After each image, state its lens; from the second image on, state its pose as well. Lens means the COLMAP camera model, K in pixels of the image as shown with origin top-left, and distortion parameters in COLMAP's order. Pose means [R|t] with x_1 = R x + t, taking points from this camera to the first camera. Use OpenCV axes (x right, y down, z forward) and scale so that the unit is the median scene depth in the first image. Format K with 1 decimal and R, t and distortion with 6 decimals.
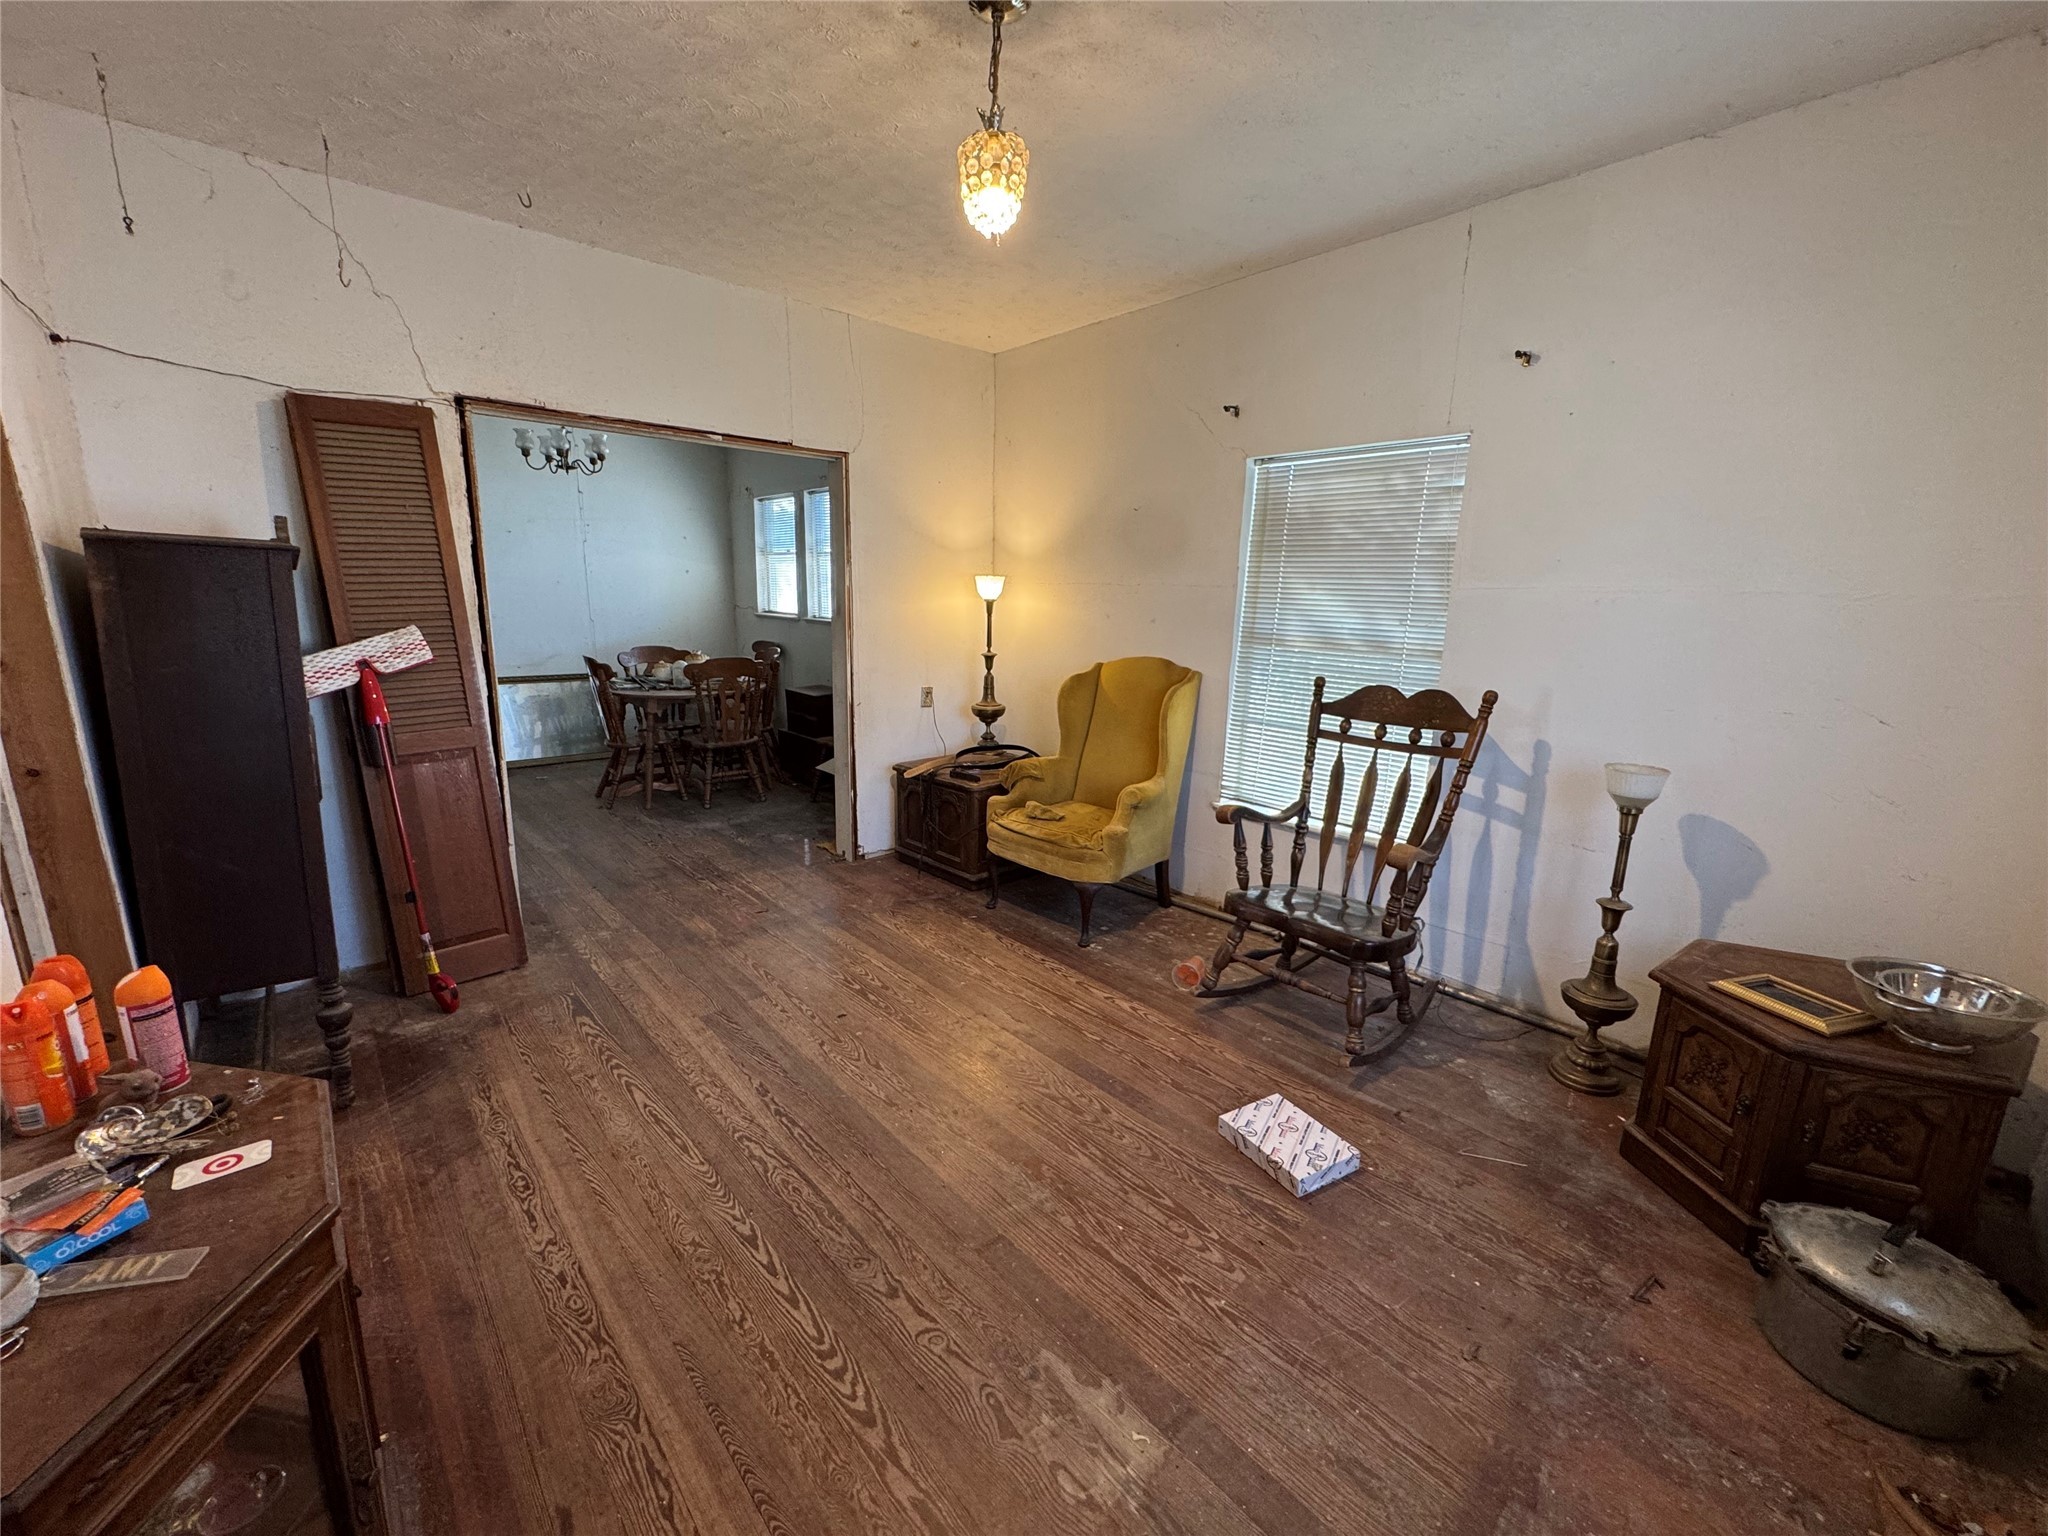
lens RADIAL K [[811.8, 0, 1024.0], [0, 811.8, 768.0], [0, 0, 1]] dist [-0.006075, 0.000158]
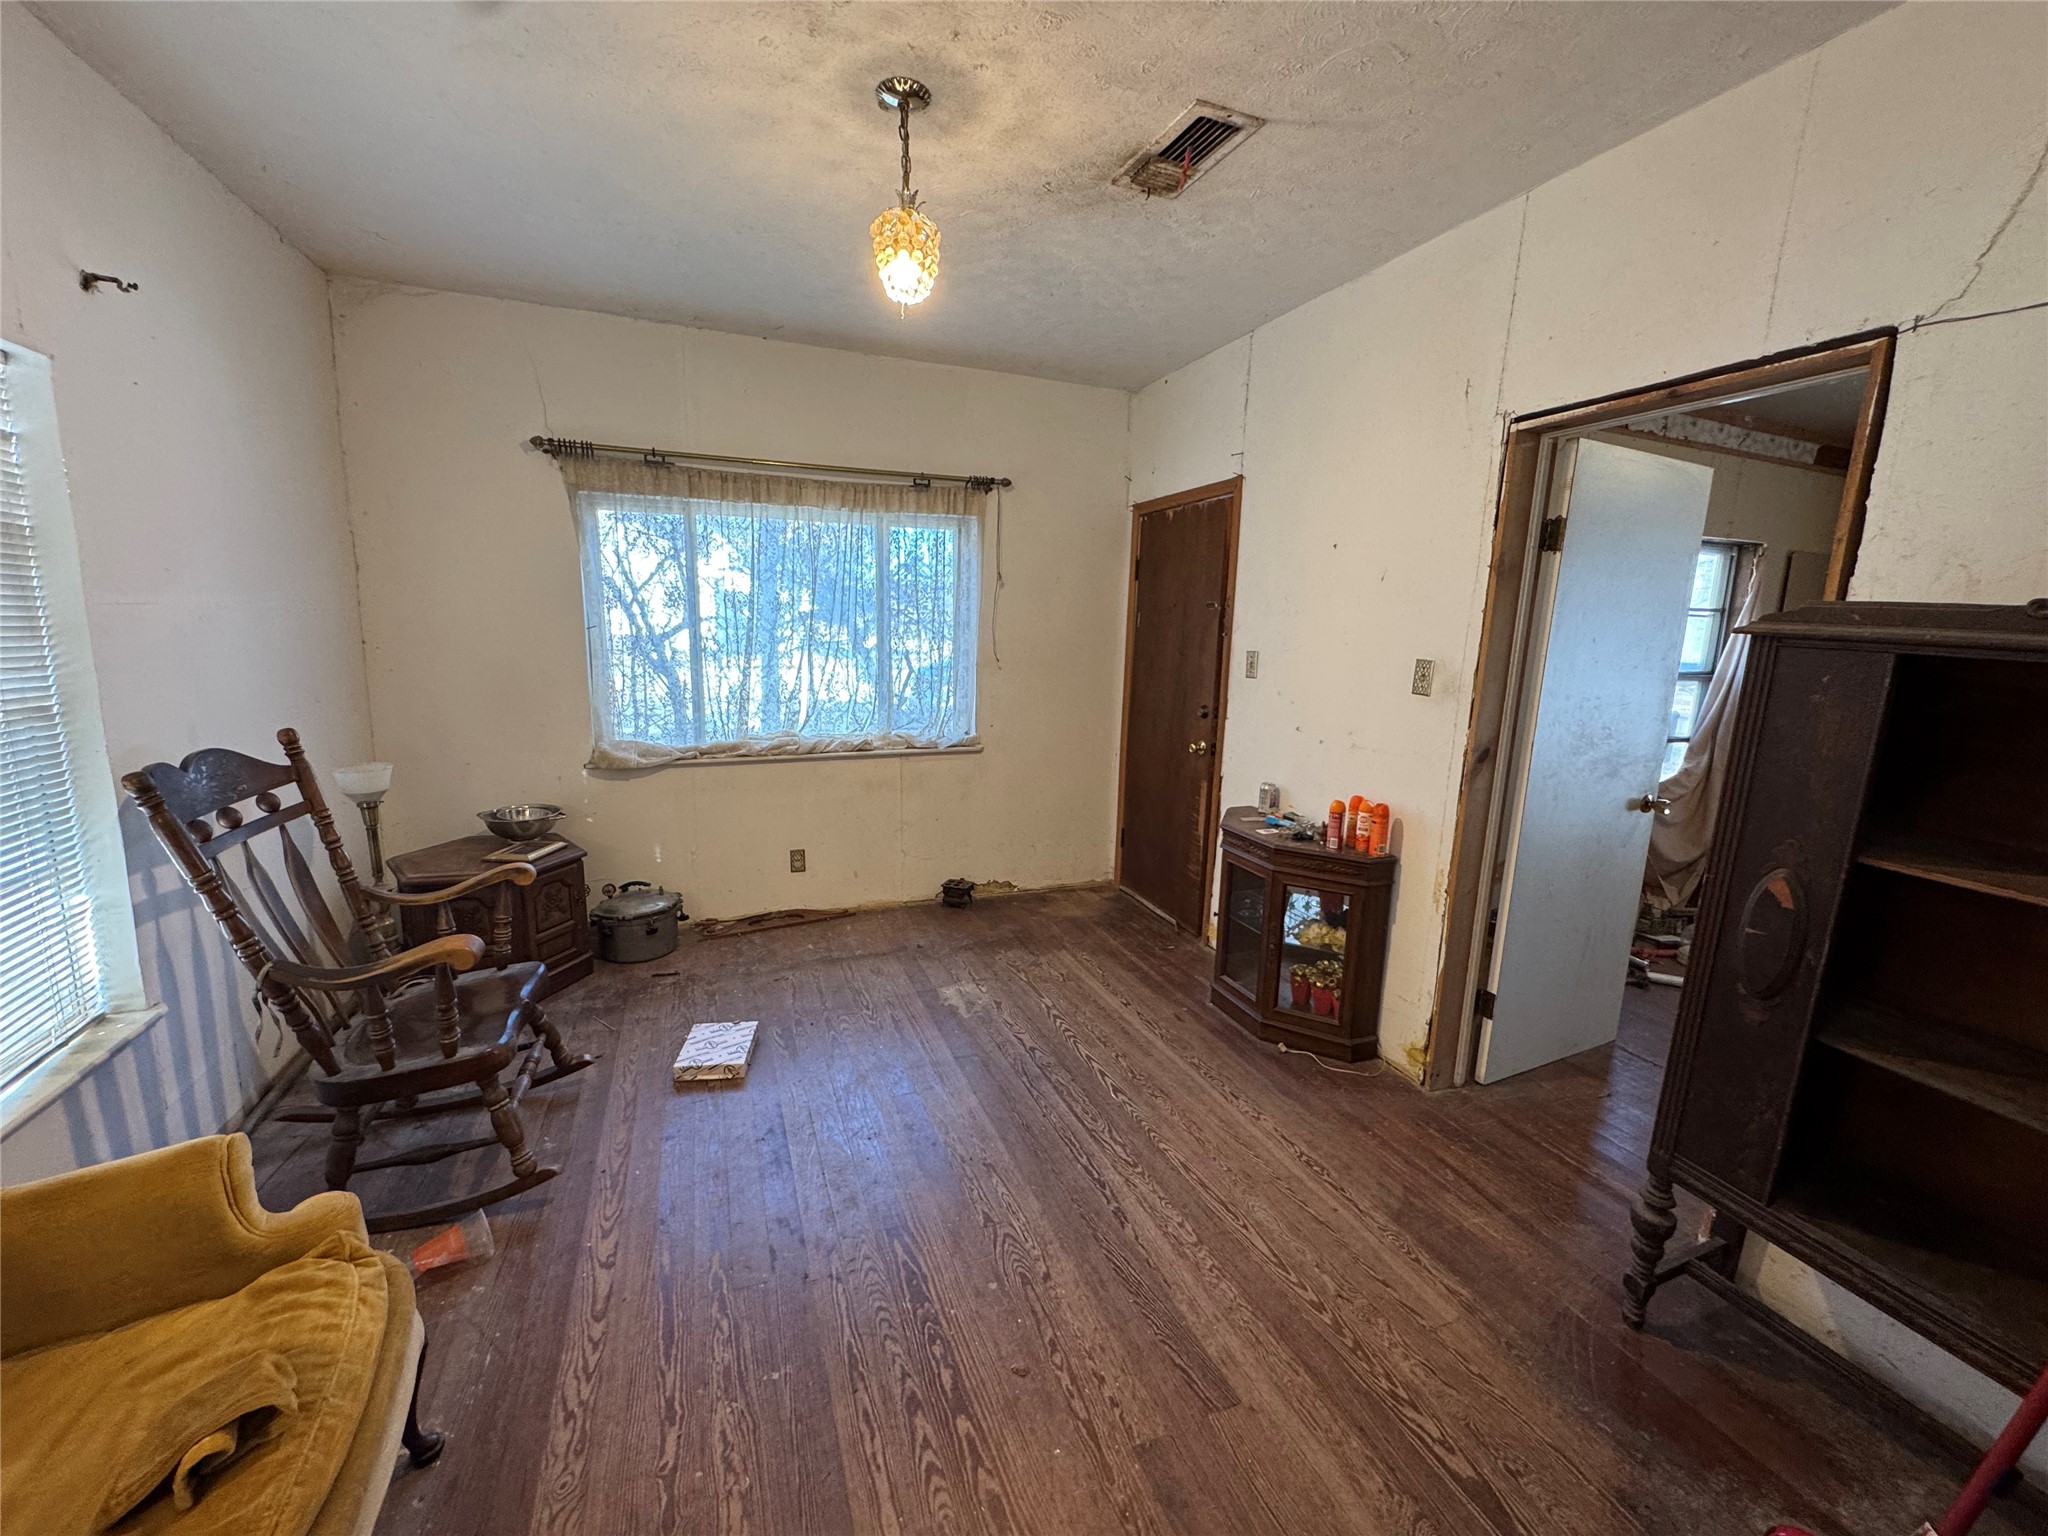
lens RADIAL K [[811.8, 0, 1024.0], [0, 811.8, 768.0], [0, 0, 1]] dist [-0.006075, 0.000158]
pose [[-0.935736, -0.104750, 0.336786, -0.515743], [0.032036, 0.925690, 0.376925, -0.422225], [-0.351242, 0.363492, -0.862846, 1.775398]]
